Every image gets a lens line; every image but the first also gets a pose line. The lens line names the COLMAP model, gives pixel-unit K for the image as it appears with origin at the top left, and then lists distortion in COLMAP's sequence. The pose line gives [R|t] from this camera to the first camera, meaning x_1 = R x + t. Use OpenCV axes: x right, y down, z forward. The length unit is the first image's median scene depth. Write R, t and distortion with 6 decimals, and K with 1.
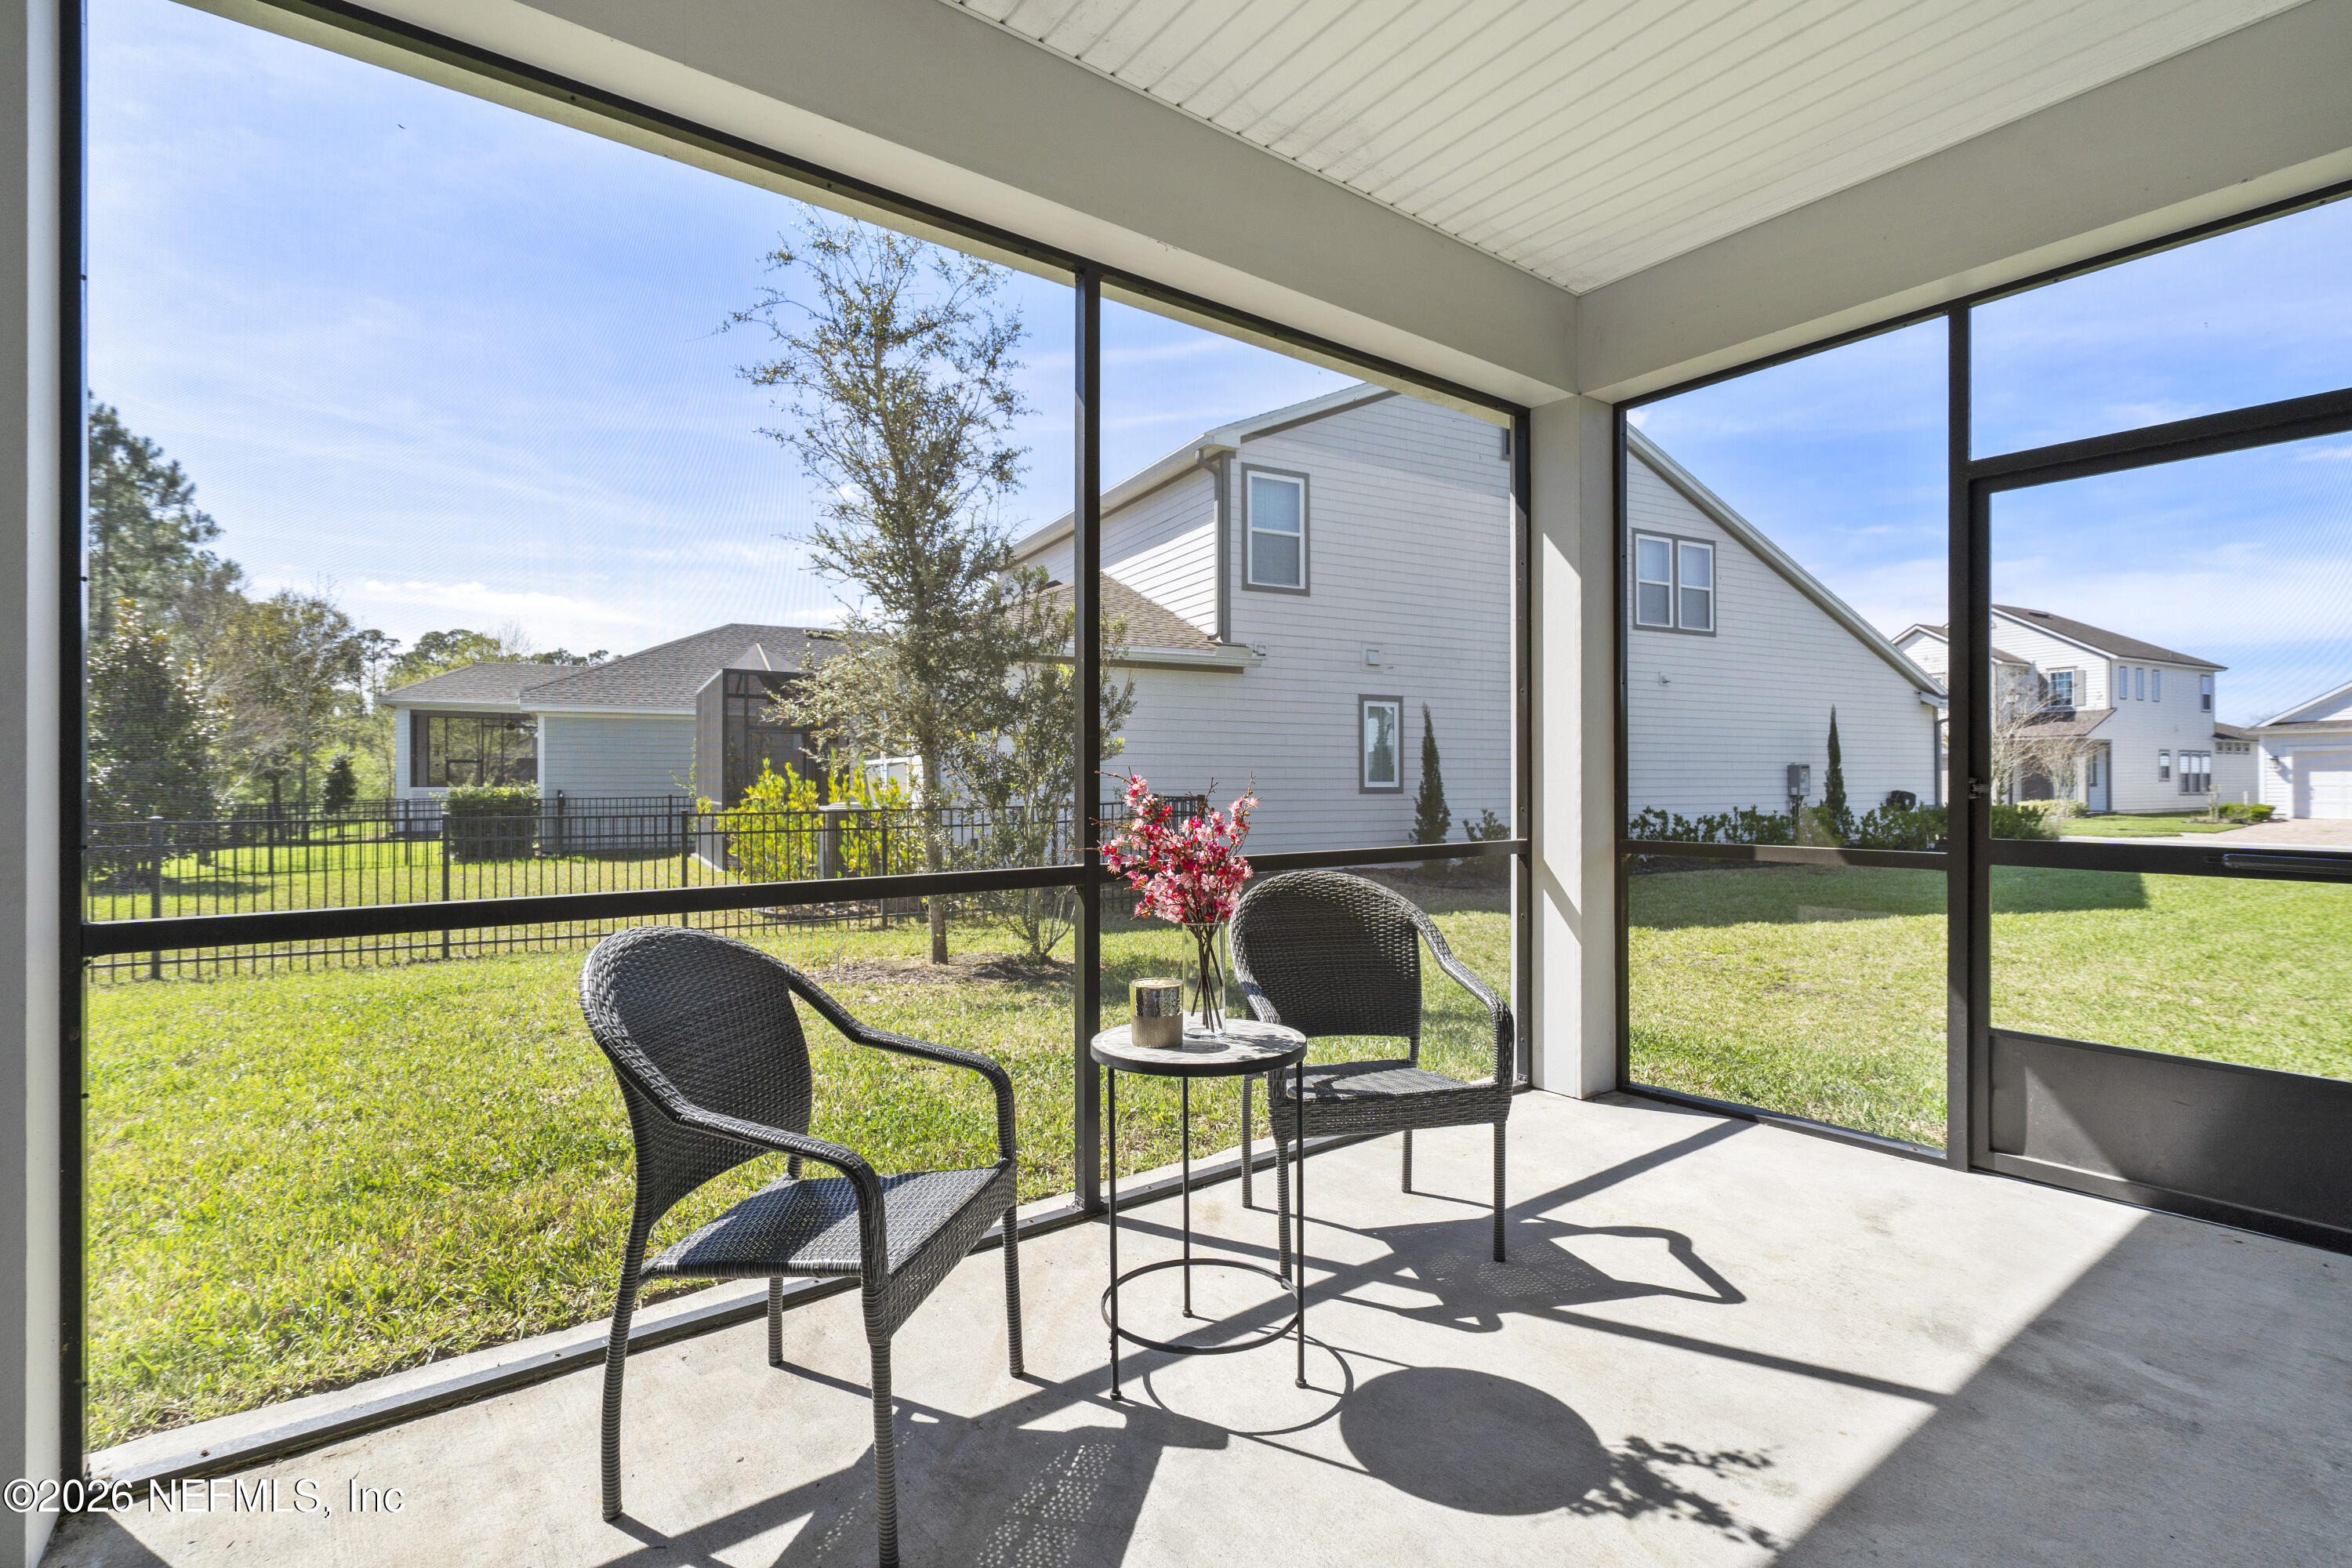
lens RADIAL K [[1082.6, 0, 1169.5], [0, 1082.6, 785.7], [0, 0, 1]] dist [-0.000034, 0.000706]
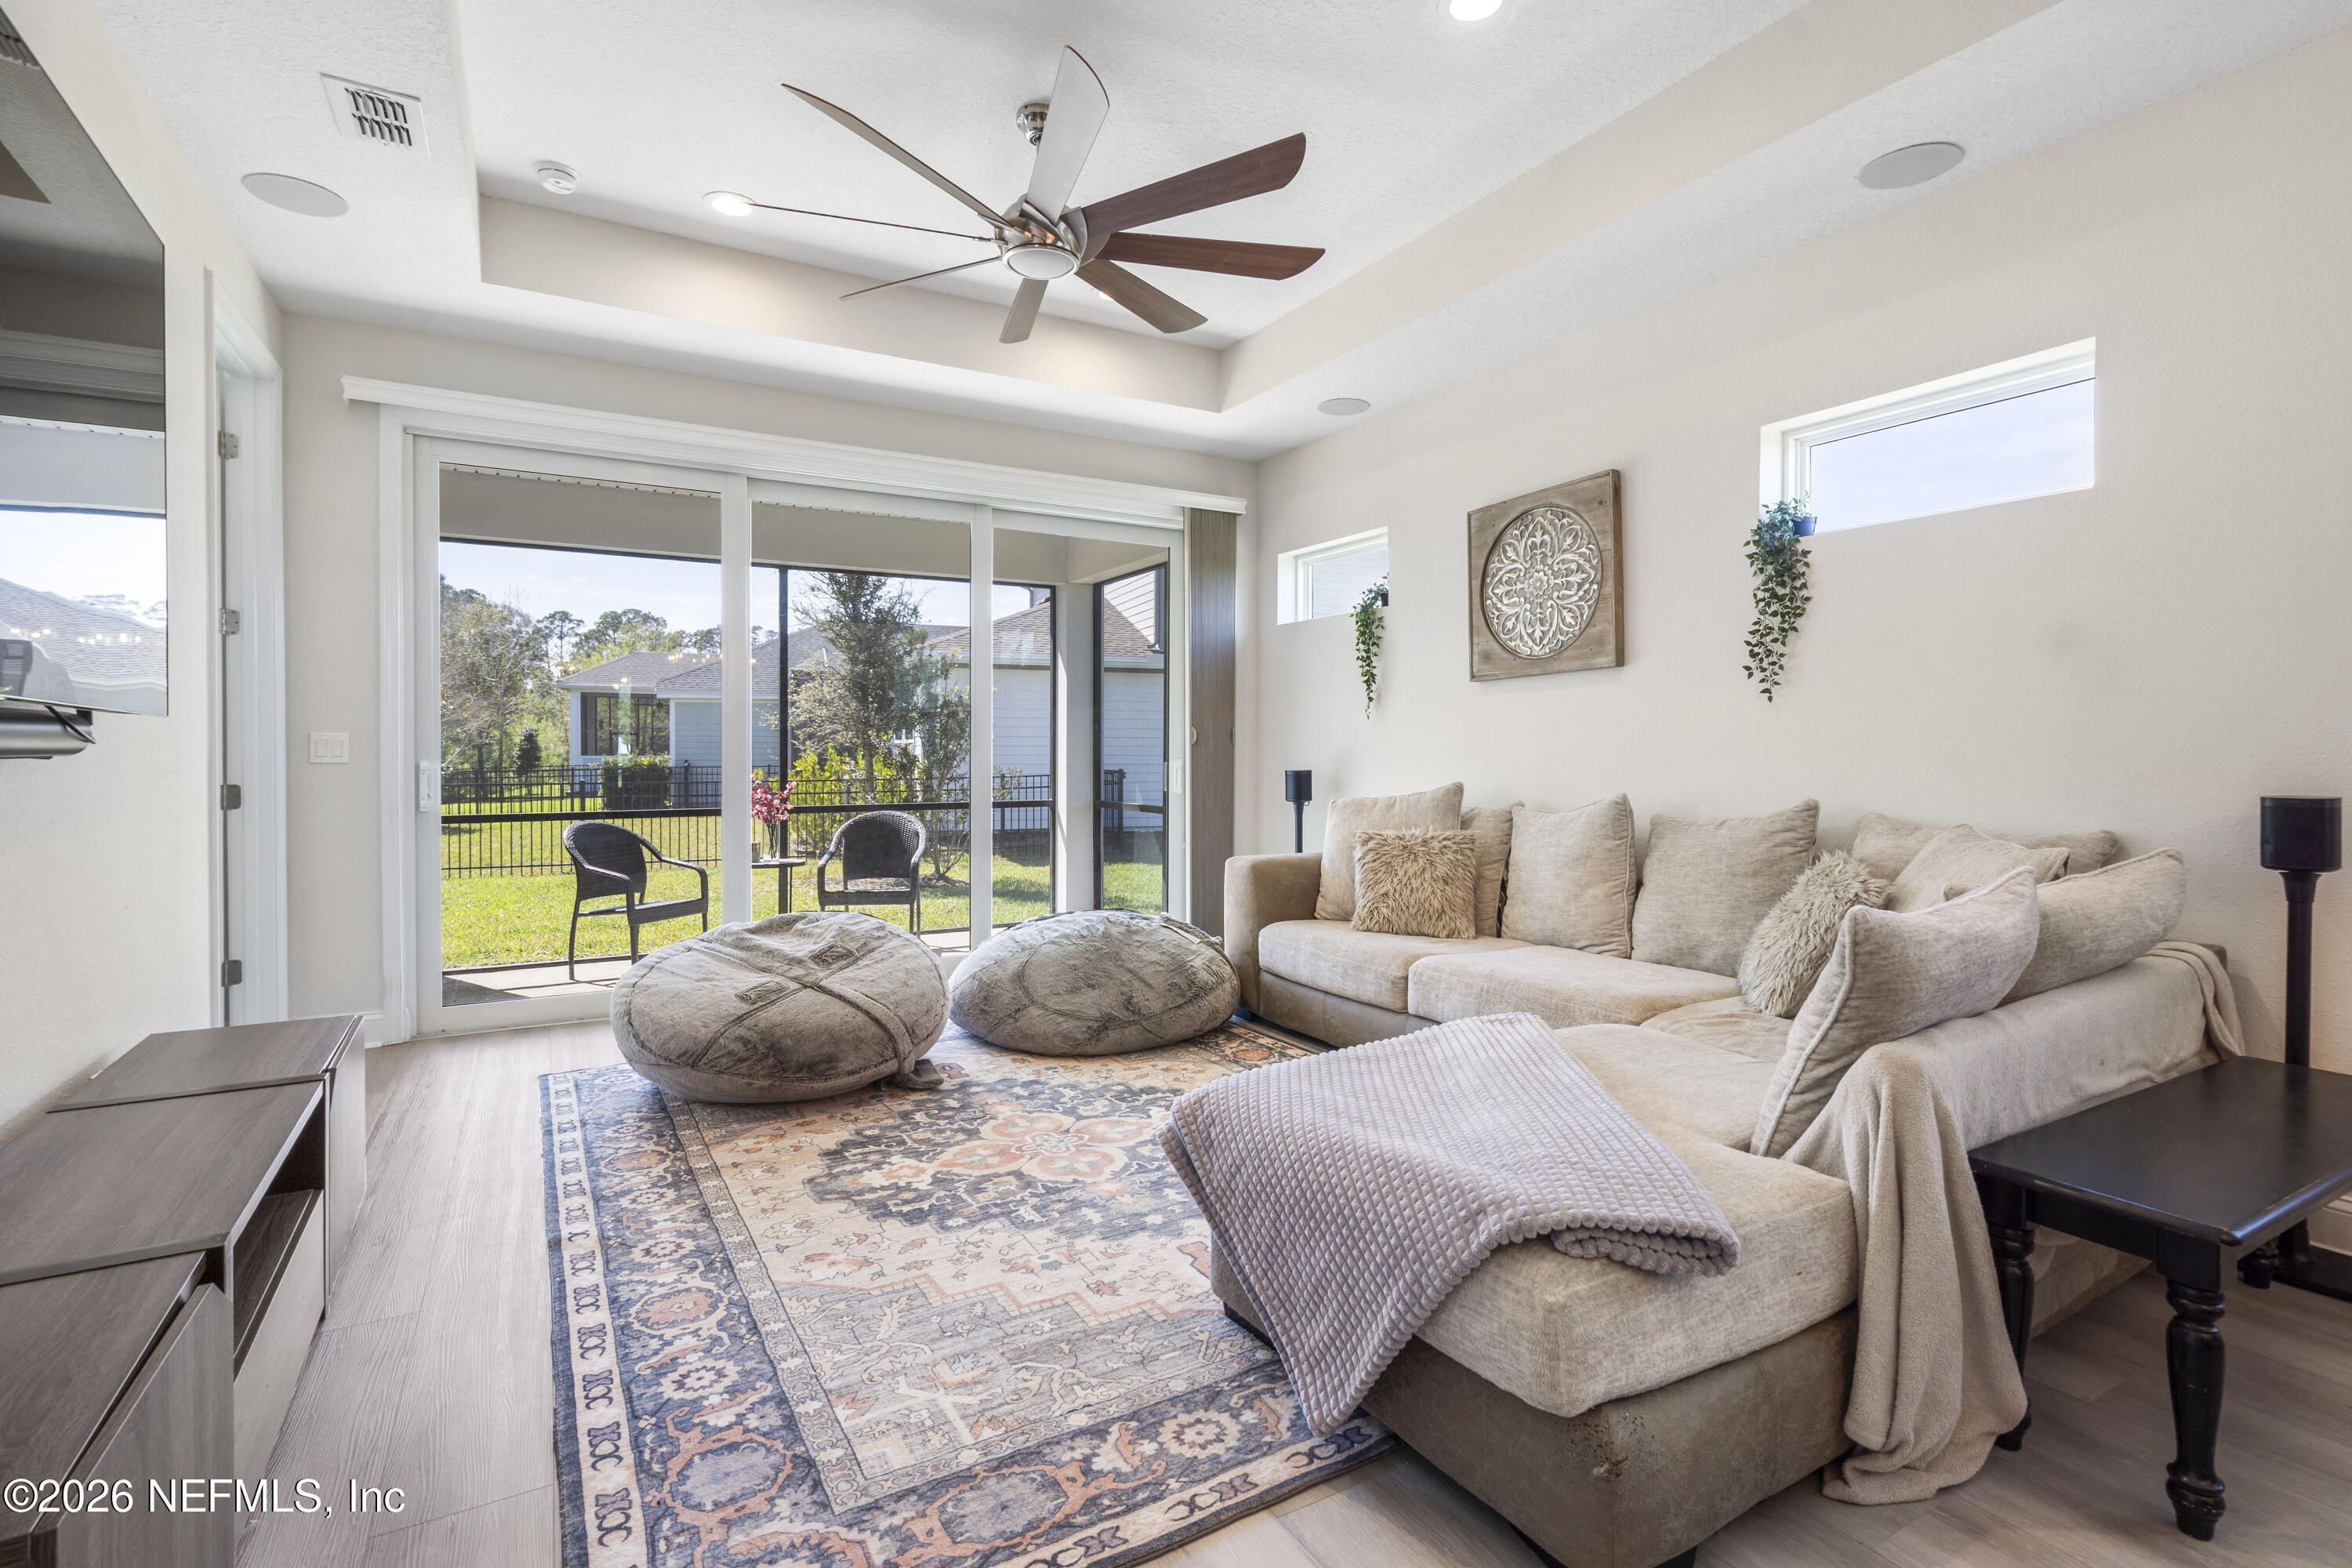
lens RADIAL K [[1082.6, 0, 1196.1], [0, 1082.6, 767.6], [0, 0, 1]] dist [-0.000034, 0.000706]
pose [[0.994445, 0.006395, -0.105067, 0.140448], [-0.004960, 0.999891, 0.013918, -0.006686], [0.105145, -0.013319, 0.994368, -0.170786]]
